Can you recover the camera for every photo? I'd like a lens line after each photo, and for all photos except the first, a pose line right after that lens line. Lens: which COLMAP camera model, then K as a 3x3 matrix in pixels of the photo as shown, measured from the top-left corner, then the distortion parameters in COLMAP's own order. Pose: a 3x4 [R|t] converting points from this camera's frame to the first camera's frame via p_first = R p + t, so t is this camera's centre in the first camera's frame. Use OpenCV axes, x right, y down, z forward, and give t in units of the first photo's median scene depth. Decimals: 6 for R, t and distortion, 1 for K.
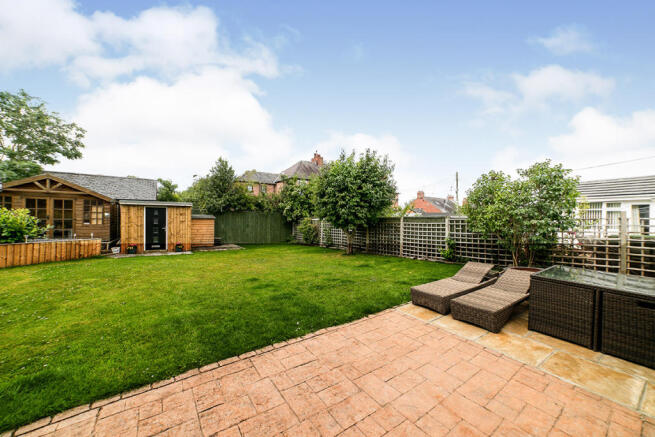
lens RADIAL K [[244.2, 0, 327.5], [0, 244.2, 218.5], [0, 0, 1]] dist [-0.002476, -0.000047]
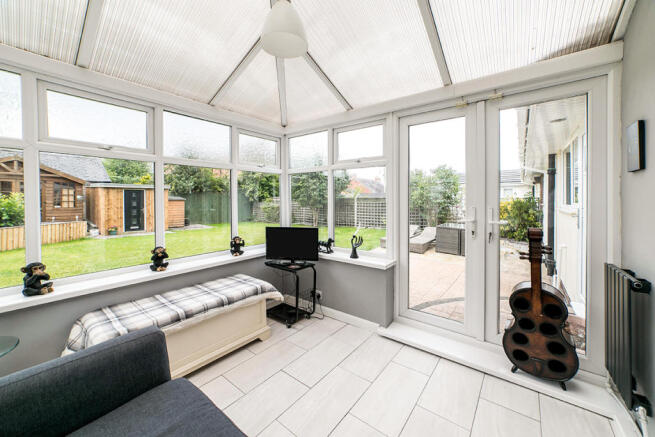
lens RADIAL K [[254.4, 0, 327.3], [0, 254.4, 200.9], [0, 0, 1]] dist [0.001262, 0.000037]
pose [[0.958573, -0.009675, 0.284682, -0.236009], [0.006151, 0.999893, 0.013269, -0.008505], [-0.284780, -0.010968, 0.958530, -0.283915]]
